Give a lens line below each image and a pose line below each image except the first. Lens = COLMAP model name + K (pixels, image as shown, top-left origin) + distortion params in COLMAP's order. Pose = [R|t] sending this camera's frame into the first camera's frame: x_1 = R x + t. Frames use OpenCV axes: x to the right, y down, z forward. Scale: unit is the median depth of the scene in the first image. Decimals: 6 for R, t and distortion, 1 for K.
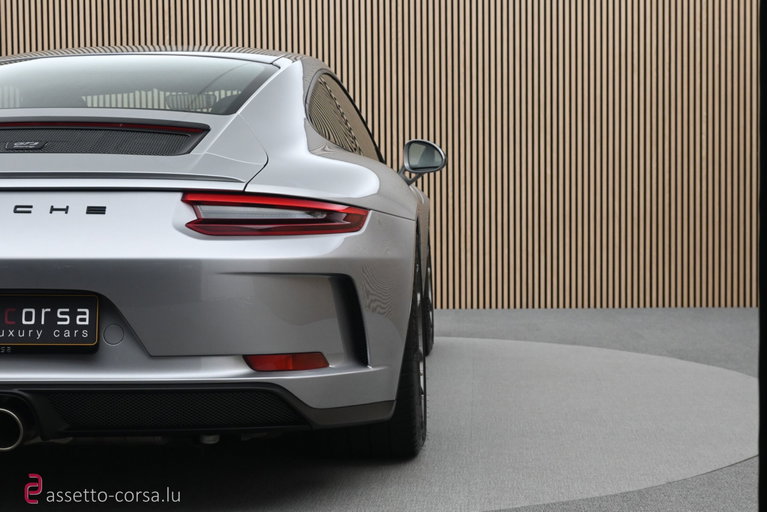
lens RADIAL K [[1395.5, 0, 388.4], [0, 1395.5, 254.9], [0, 0, 1]] dist [0.042475, 0.000000]
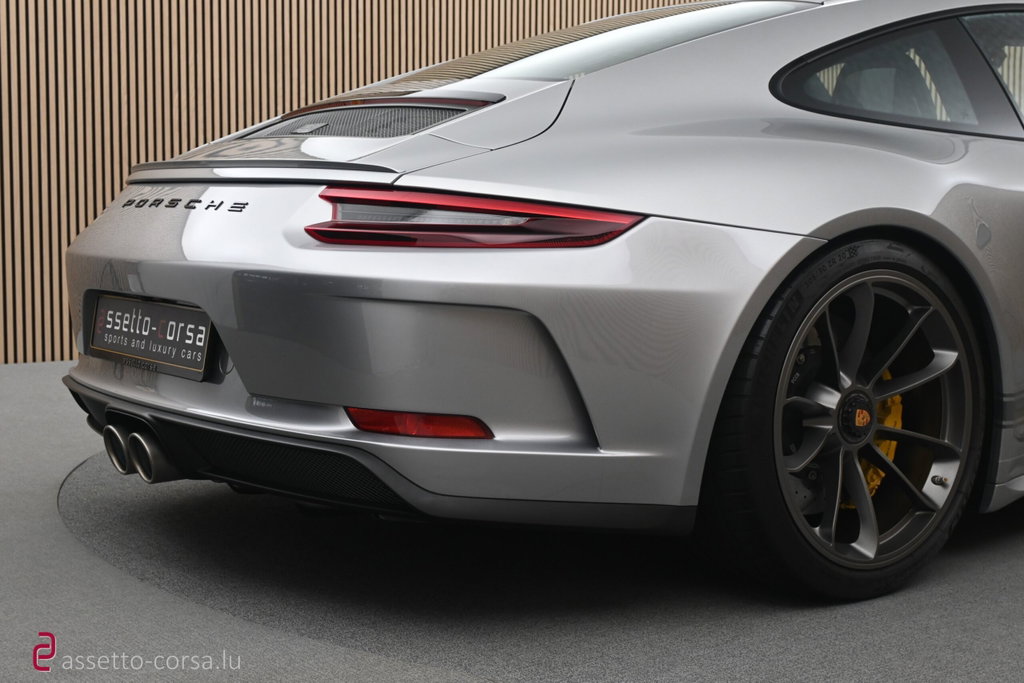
lens RADIAL K [[1494.2, 0, 511.2], [0, 1494.2, 343.4], [0, 0, 1]] dist [-0.039344, 0.000000]
pose [[0.656537, 0.085062, -0.749483, 0.537598], [-0.046404, 0.996294, 0.072425, -0.022660], [0.752865, -0.012771, 0.658051, 0.538893]]
